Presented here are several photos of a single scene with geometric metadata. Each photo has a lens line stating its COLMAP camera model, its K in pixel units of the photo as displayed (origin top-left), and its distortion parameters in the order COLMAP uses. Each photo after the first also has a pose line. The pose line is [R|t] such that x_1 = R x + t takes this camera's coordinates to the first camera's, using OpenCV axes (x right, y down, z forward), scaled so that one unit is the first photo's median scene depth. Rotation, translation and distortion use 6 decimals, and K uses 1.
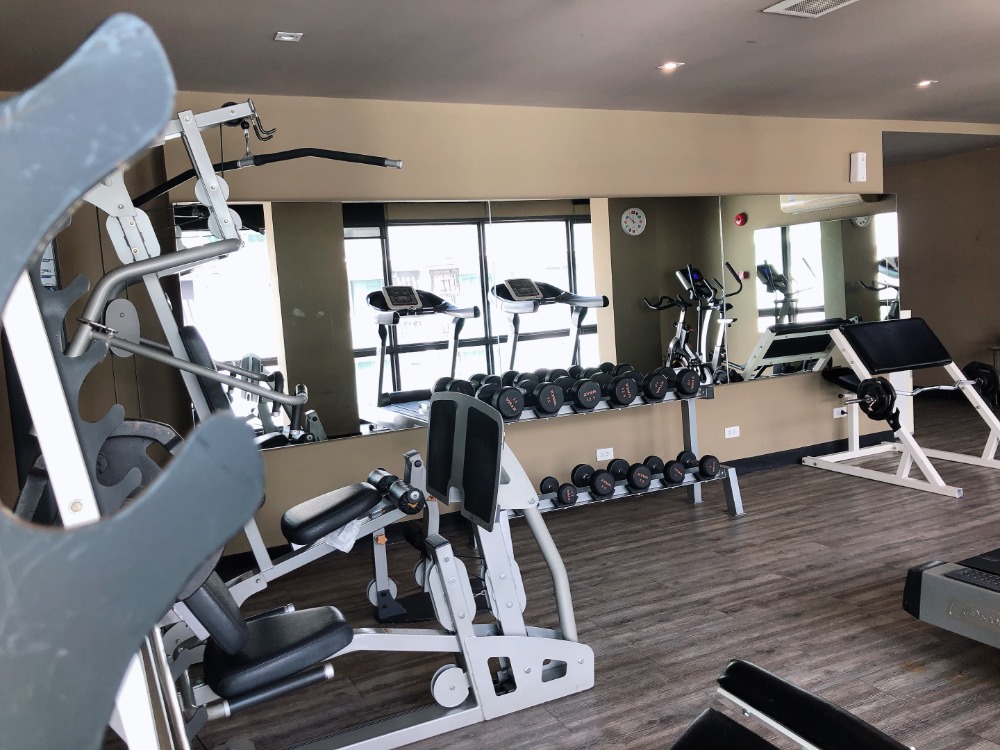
lens RADIAL K [[827.8, 0, 486.8], [0, 827.8, 358.3], [0, 0, 1]] dist [0.019310, -0.045977]
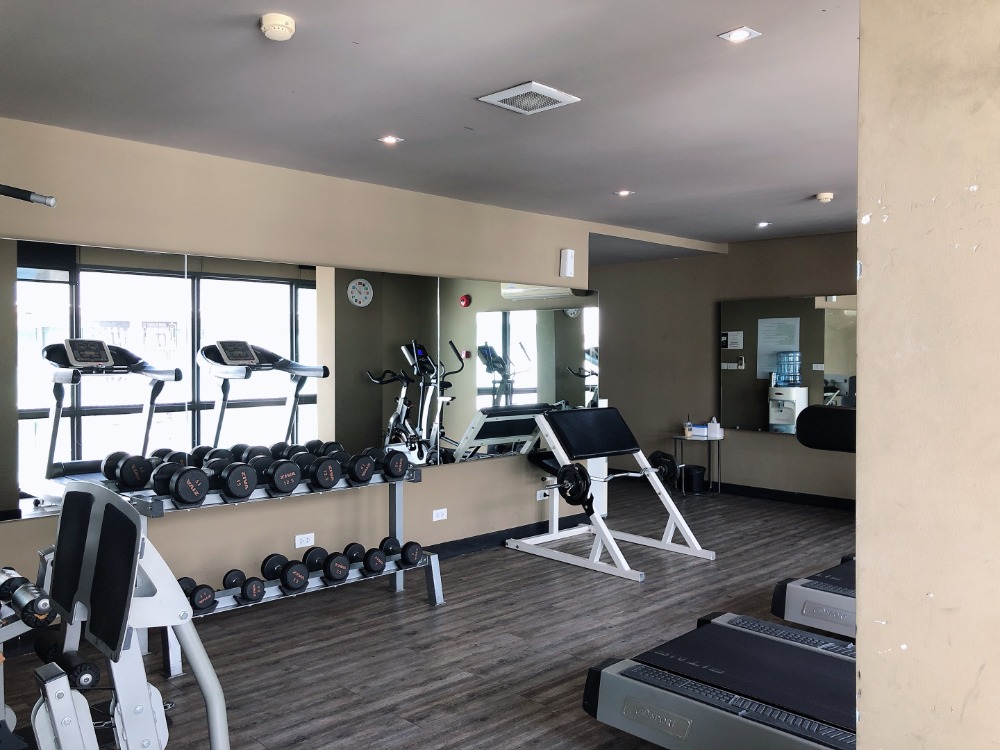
lens RADIAL K [[827.8, 0, 505.1], [0, 827.8, 374.1], [0, 0, 1]] dist [0.019310, -0.045977]
pose [[0.940488, 0.063267, 0.333885, 0.033804], [-0.042040, 0.996630, -0.070430, -0.013258], [-0.337215, 0.052202, 0.939979, 0.045858]]
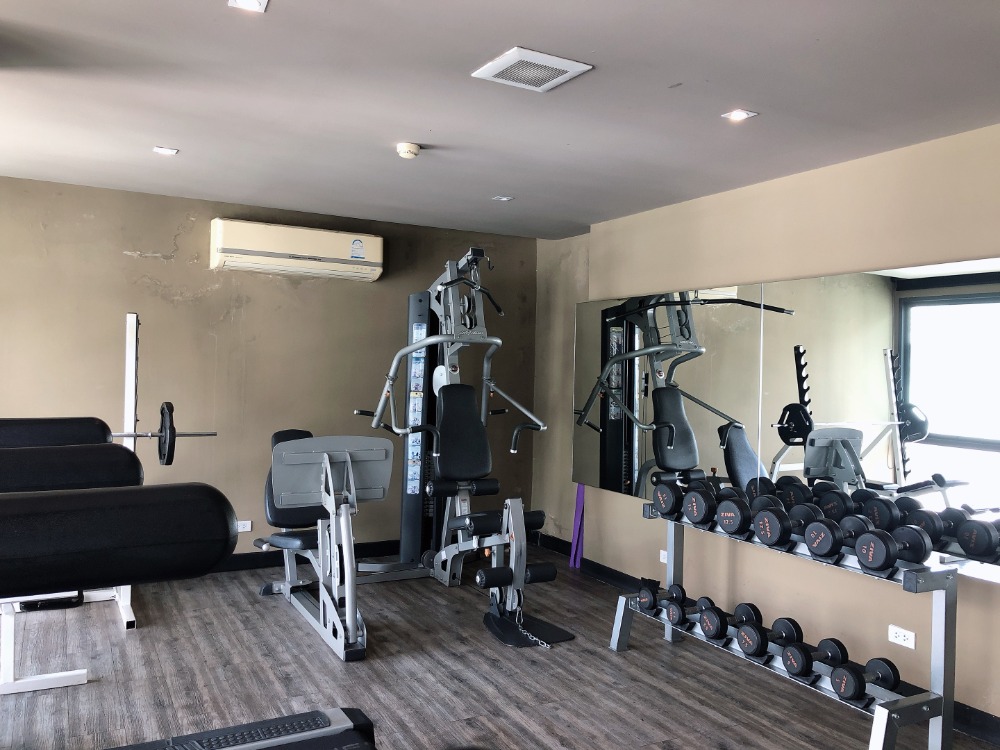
lens RADIAL K [[827.8, 0, 496.4], [0, 827.8, 372.6], [0, 0, 1]] dist [0.019310, -0.045977]
pose [[0.047137, 0.076032, -0.995991, 0.815751], [-0.108757, 0.991562, 0.070547, -0.116539], [0.992950, 0.104996, 0.055008, 0.614031]]
